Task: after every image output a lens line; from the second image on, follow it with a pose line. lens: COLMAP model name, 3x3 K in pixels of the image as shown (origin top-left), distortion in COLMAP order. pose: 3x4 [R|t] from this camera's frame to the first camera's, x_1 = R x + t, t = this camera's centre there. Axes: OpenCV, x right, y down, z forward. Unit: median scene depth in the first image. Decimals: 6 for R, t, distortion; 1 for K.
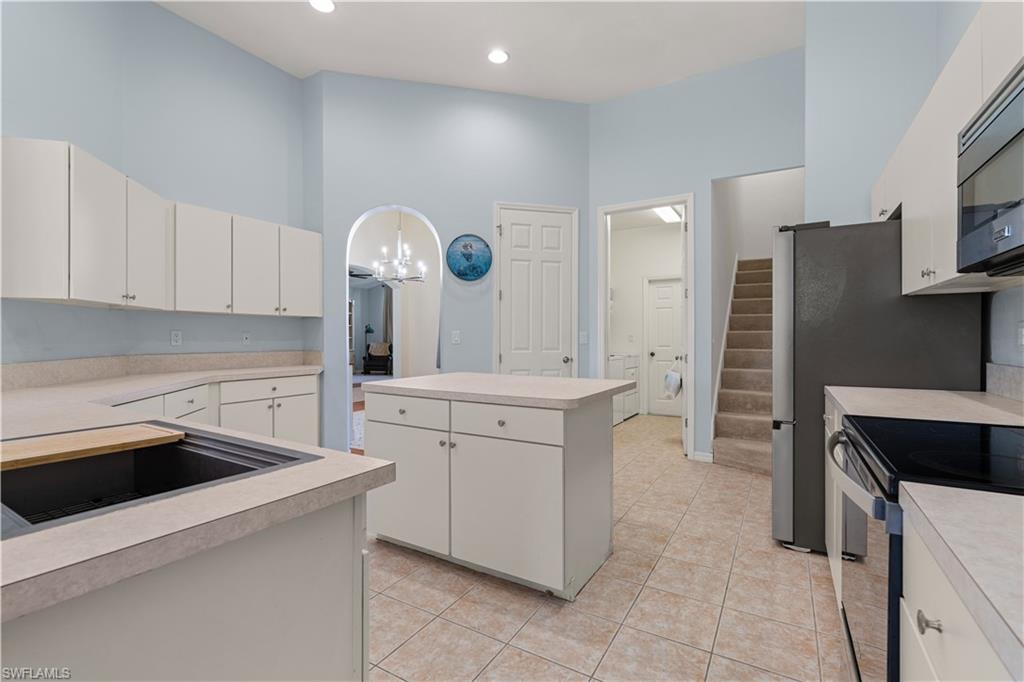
lens RADIAL K [[464.0, 0, 507.8], [0, 464.0, 339.4], [0, 0, 1]] dist [-0.008463, 0.003249]
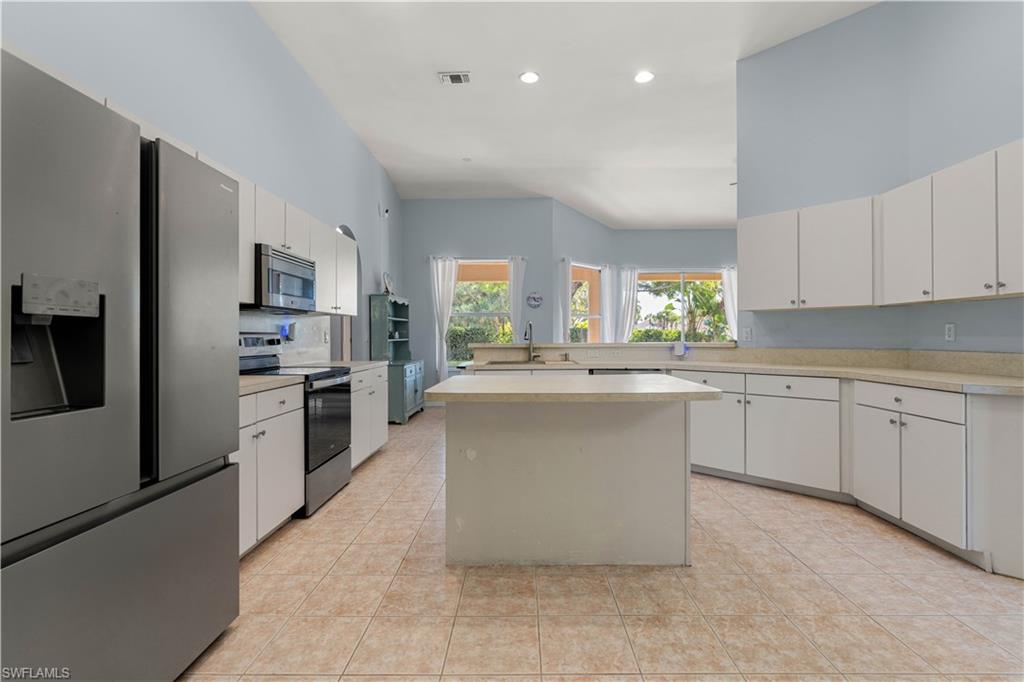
lens RADIAL K [[464.0, 0, 518.9], [0, 464.0, 339.2], [0, 0, 1]] dist [-0.008463, 0.003249]
pose [[-0.857813, 0.007703, -0.513904, 0.473250], [0.003011, 0.999946, 0.009962, -0.001716], [0.513952, 0.006998, -0.857790, 1.536384]]
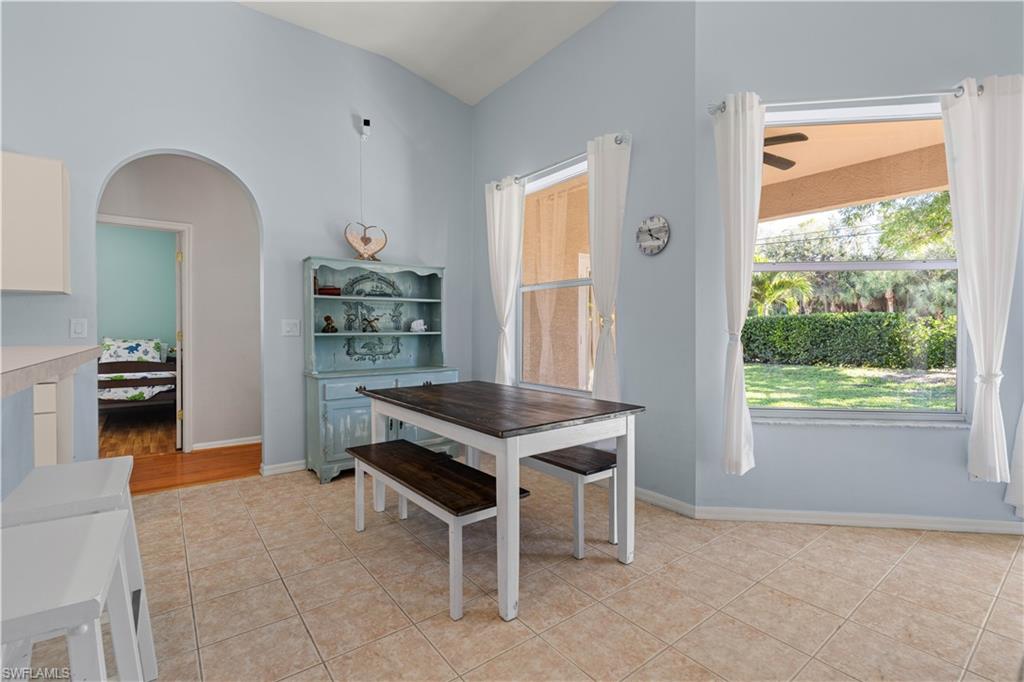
lens RADIAL K [[464.0, 0, 511.7], [0, 464.0, 332.8], [0, 0, 1]] dist [-0.008463, 0.003249]
pose [[-0.934057, -0.001215, 0.357121, -0.985053], [0.003057, 0.999930, 0.011398, 0.005764], [-0.357110, 0.011738, -0.933989, 0.441119]]
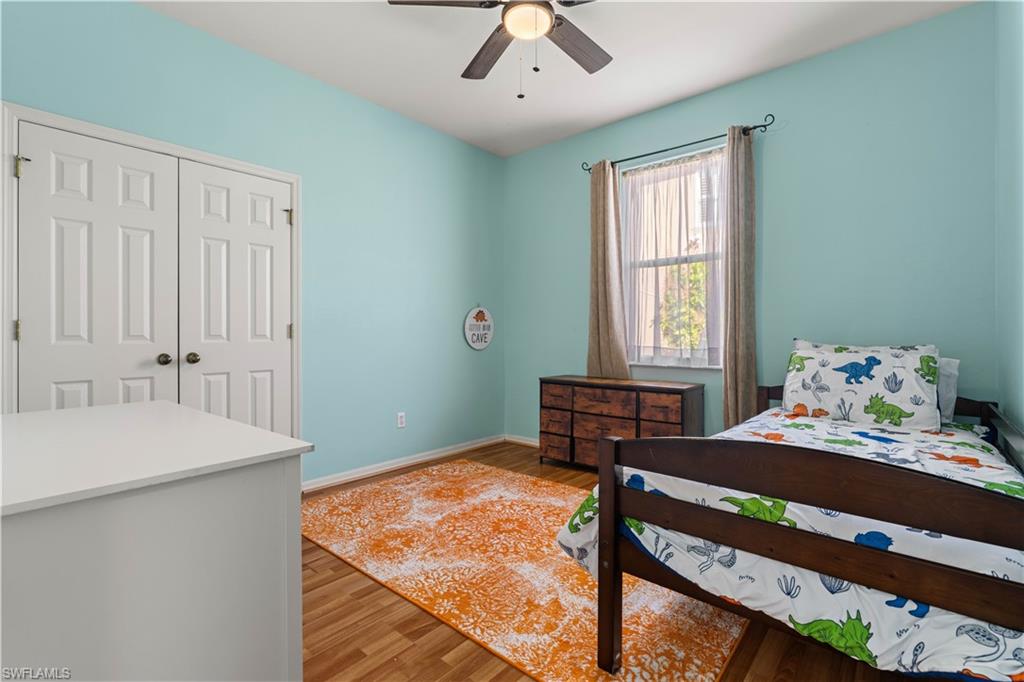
lens RADIAL K [[464.0, 0, 518.7], [0, 464.0, 341.3], [0, 0, 1]] dist [-0.008463, 0.003249]
pose [[0.153512, -0.016055, 0.988016, 0.558563], [0.006305, 0.999864, 0.015268, 0.032695], [-0.988127, 0.003885, 0.153592, -0.483808]]
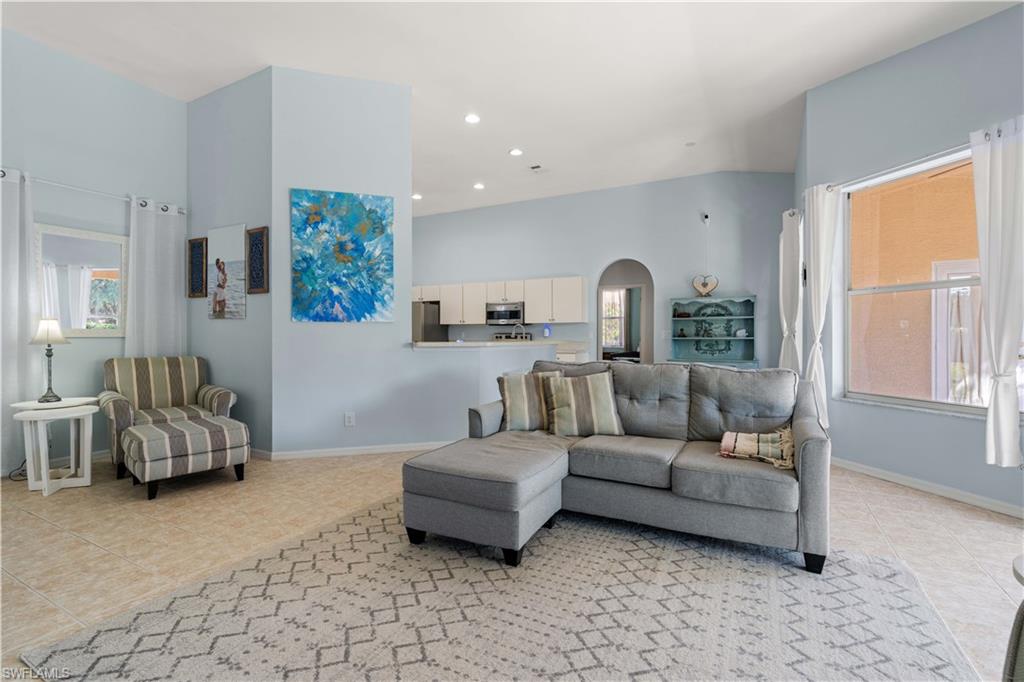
lens RADIAL K [[464.0, 0, 515.1], [0, 464.0, 339.1], [0, 0, 1]] dist [-0.008463, 0.003249]
pose [[-0.062637, -0.006664, 0.998014, -2.370514], [0.003193, 0.999971, 0.006878, 0.007420], [-0.998031, 0.003617, -0.062613, 0.438199]]
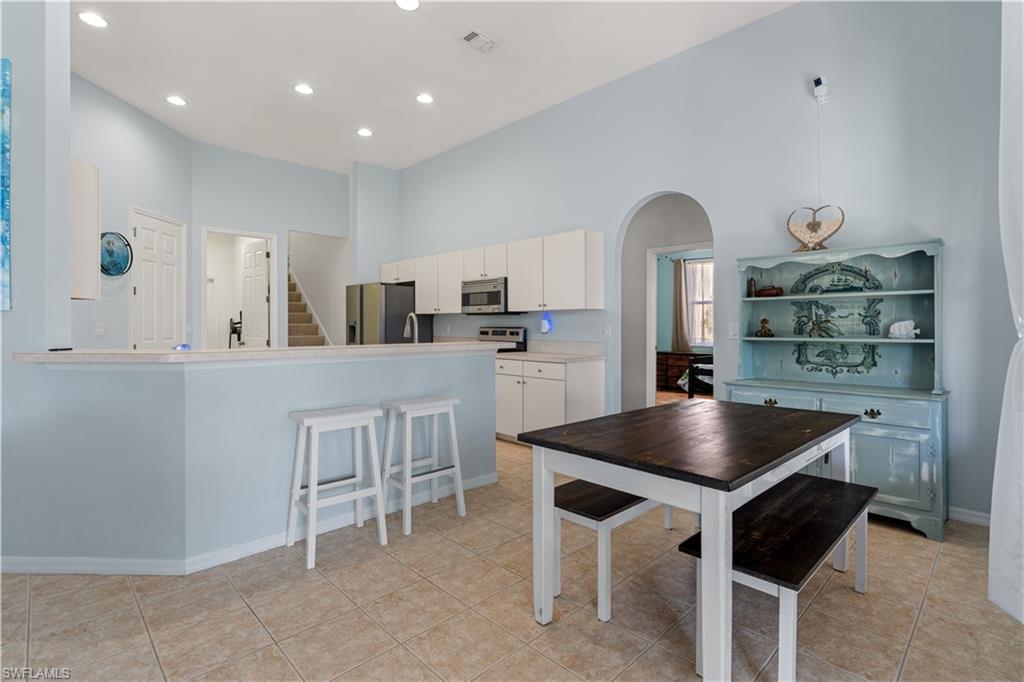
lens RADIAL K [[483.3, 0, 514.6], [0, 483.3, 330.1], [0, 0, 1]] dist [-0.009266, 0.001607]
pose [[0.240506, -0.007921, 0.970615, -1.397117], [0.003665, 0.999967, 0.007252, -0.010318], [-0.970641, 0.001814, 0.240527, -0.237653]]
